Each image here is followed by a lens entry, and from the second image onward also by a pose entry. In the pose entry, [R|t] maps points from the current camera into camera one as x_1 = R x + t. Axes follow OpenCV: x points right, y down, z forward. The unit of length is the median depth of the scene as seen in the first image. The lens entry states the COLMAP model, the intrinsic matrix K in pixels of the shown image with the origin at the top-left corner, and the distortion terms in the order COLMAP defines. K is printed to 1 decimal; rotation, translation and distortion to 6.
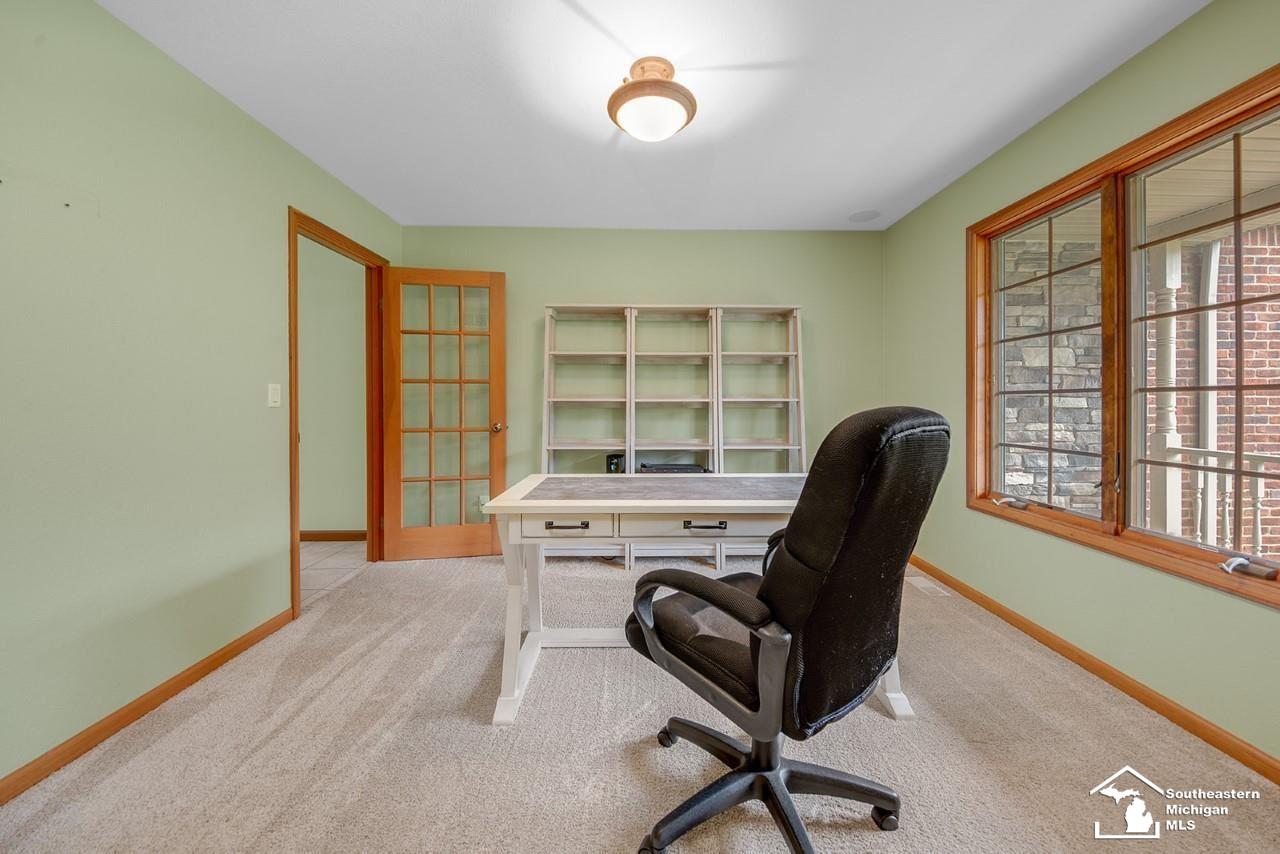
lens RADIAL K [[479.6, 0, 629.7], [0, 479.6, 398.9], [0, 0, 1]] dist [-0.001763, -0.000664]
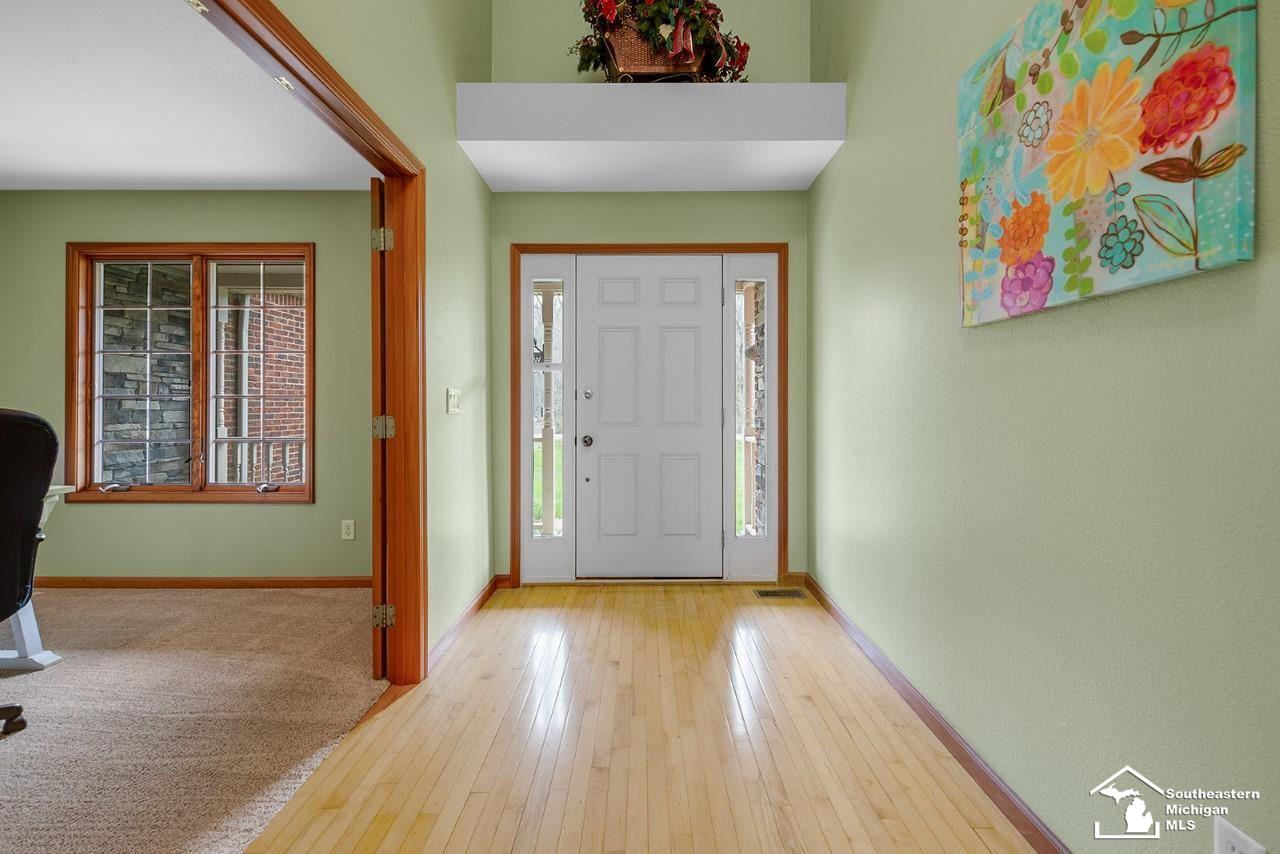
lens RADIAL K [[479.6, 0, 629.7], [0, 479.6, 398.9], [0, 0, 1]] dist [-0.001763, -0.000664]
pose [[0.001825, 0.008267, 0.999964, -0.359745], [-0.000077, 0.999966, -0.008267, 0.002474], [-0.999998, -0.000062, 0.001825, -0.262428]]
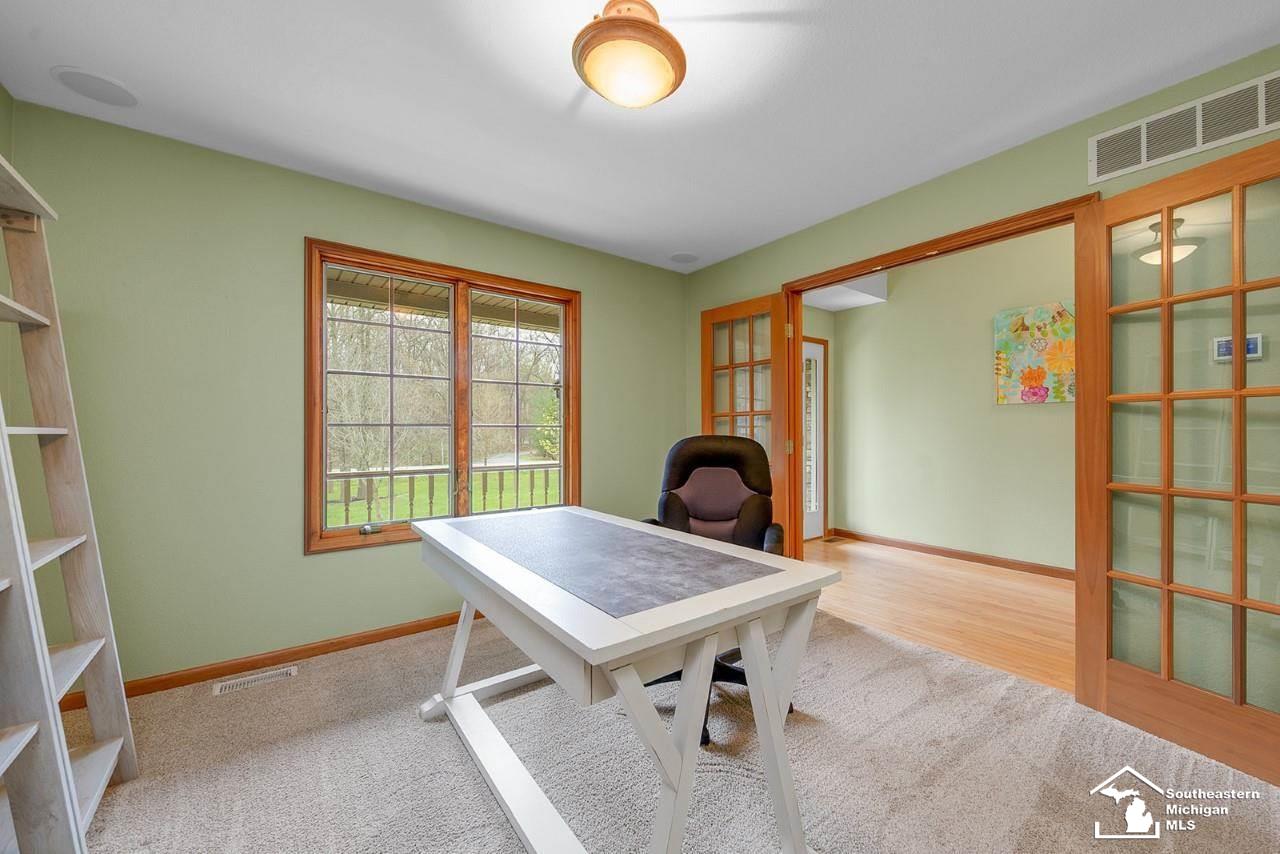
lens RADIAL K [[482.7, 0, 640.0], [0, 482.7, 427.0], [0, 0, 1]] dist [-0.000143, -0.000060]
pose [[-0.590018, 0.010926, 0.807316, -0.369136], [0.000850, 0.999916, -0.012911, 0.005342], [-0.807390, -0.006931, -0.589977, 1.013517]]
